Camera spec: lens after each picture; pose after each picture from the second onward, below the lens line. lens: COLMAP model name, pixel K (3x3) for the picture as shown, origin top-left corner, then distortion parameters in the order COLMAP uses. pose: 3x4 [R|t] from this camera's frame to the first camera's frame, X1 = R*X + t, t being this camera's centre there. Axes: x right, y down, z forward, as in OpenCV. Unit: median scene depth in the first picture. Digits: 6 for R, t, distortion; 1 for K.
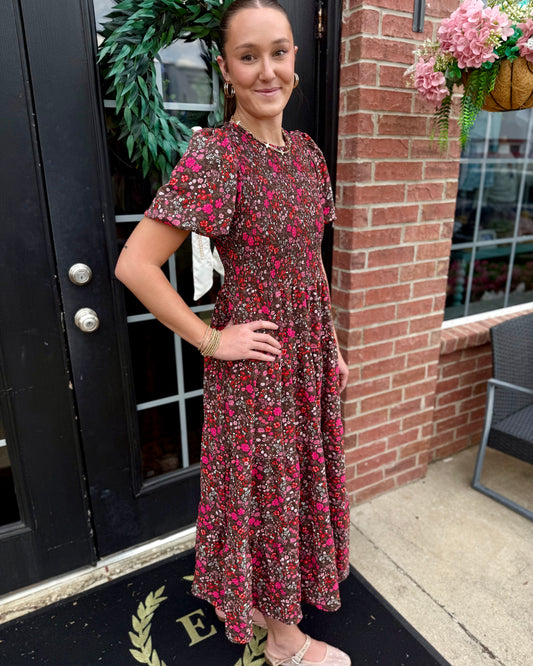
lens RADIAL K [[508.4, 0, 253.7], [0, 508.4, 343.0], [0, 0, 1]] dist [-0.014653, -0.002159]
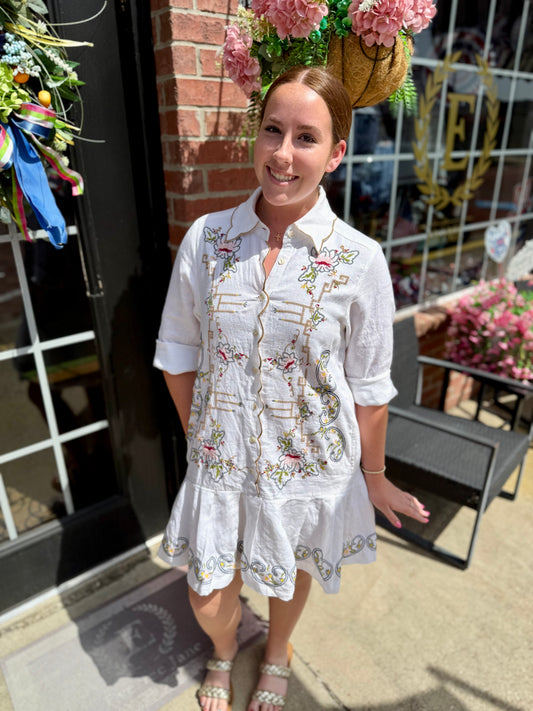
lens RADIAL K [[504.2, 0, 262.4], [0, 504.2, 358.1], [0, 0, 1]] dist [-0.009268, -0.004473]
pose [[0.987612, -0.062562, 0.143902, 0.187093], [0.050579, 0.995055, 0.085480, -0.112271], [-0.148539, -0.077143, 0.985893, 0.144447]]
